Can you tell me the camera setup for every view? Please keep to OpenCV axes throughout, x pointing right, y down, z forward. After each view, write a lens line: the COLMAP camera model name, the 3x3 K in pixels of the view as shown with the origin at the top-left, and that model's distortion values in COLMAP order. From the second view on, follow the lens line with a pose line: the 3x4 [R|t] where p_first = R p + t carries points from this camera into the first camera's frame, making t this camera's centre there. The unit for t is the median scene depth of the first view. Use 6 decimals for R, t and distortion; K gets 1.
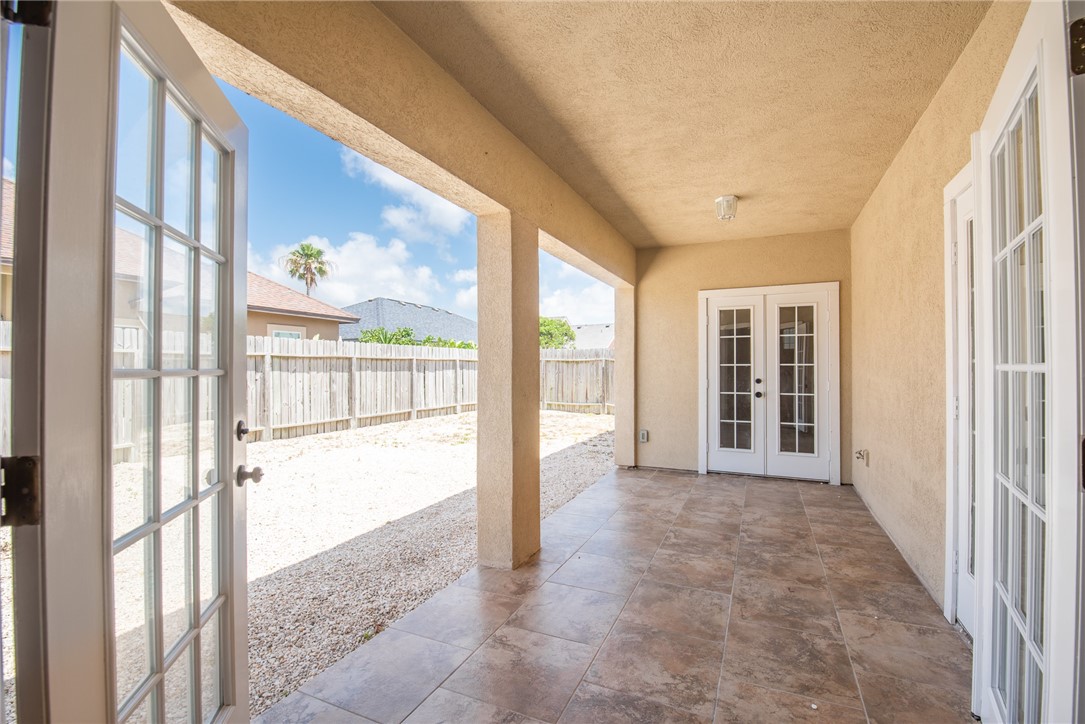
lens RADIAL K [[472.3, 0, 548.1], [0, 472.3, 359.1], [0, 0, 1]] dist [-0.001032, -0.010753]
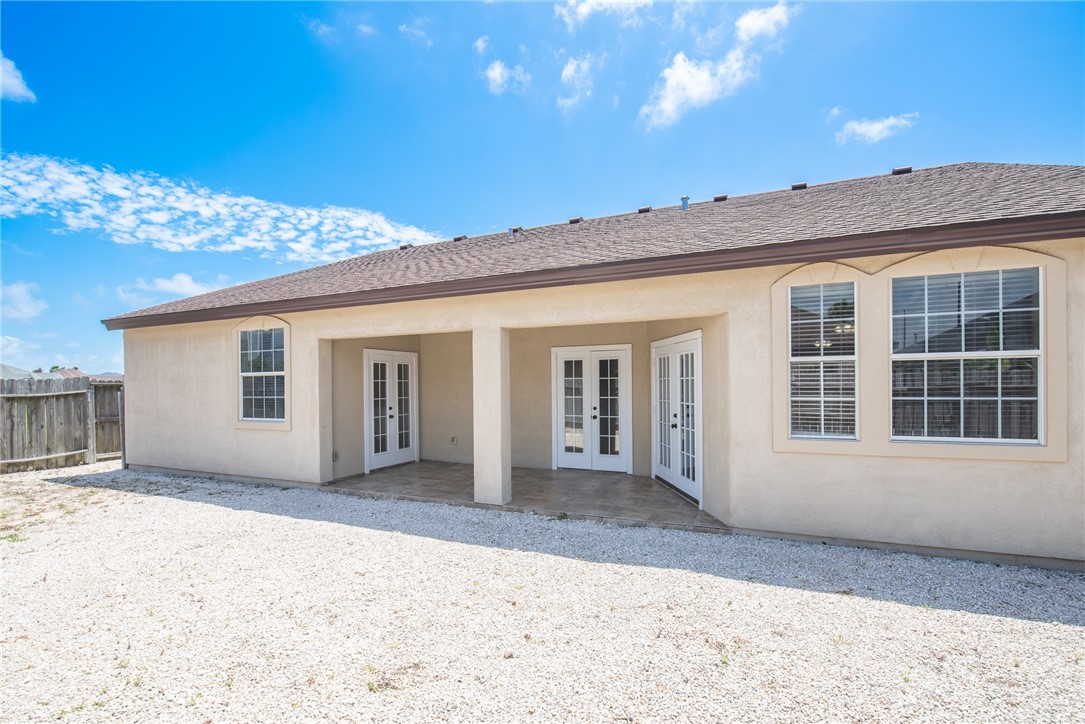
lens RADIAL K [[482.0, 0, 540.8], [0, 482.0, 387.3], [0, 0, 1]] dist [0.000247, -0.010613]
pose [[-0.002007, -0.004354, 0.999989, -1.295706], [-0.006709, 0.999968, 0.004340, -0.039729], [-0.999975, -0.006700, -0.002036, 0.511148]]
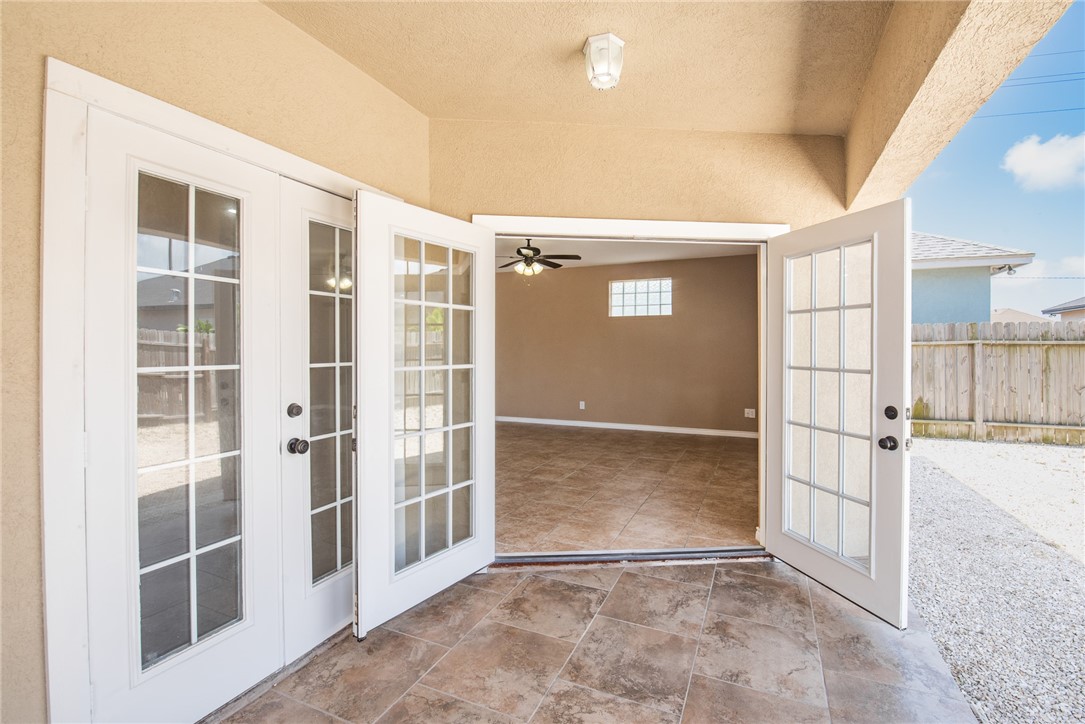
lens RADIAL K [[472.3, 0, 548.1], [0, 472.3, 359.1], [0, 0, 1]] dist [-0.001032, -0.010753]
pose [[-0.999993, 0.003585, -0.001407, 0.124178], [0.003584, 0.999994, 0.000111, -0.004943], [0.001408, 0.000106, -0.999999, 0.718461]]
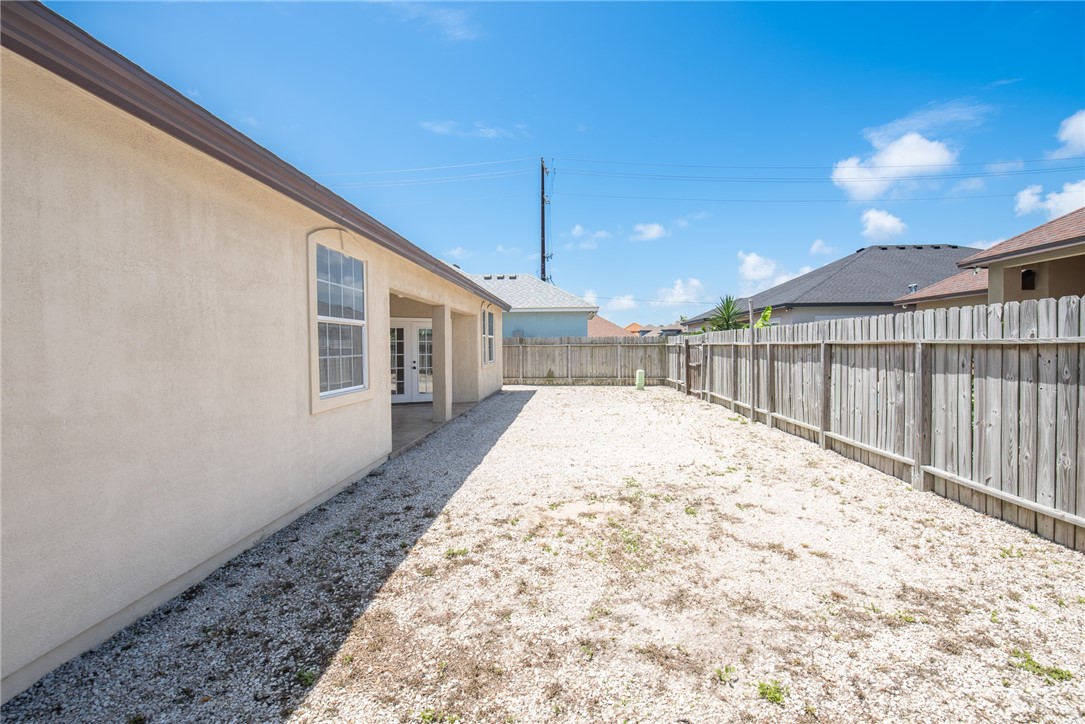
lens RADIAL K [[472.3, 0, 548.1], [0, 472.3, 359.1], [0, 0, 1]] dist [-0.001032, -0.010753]
pose [[-0.933085, 0.016089, -0.359297, 0.222496], [0.012071, 0.999837, 0.013424, 0.002757], [0.359454, 0.008189, -0.933127, 2.509651]]
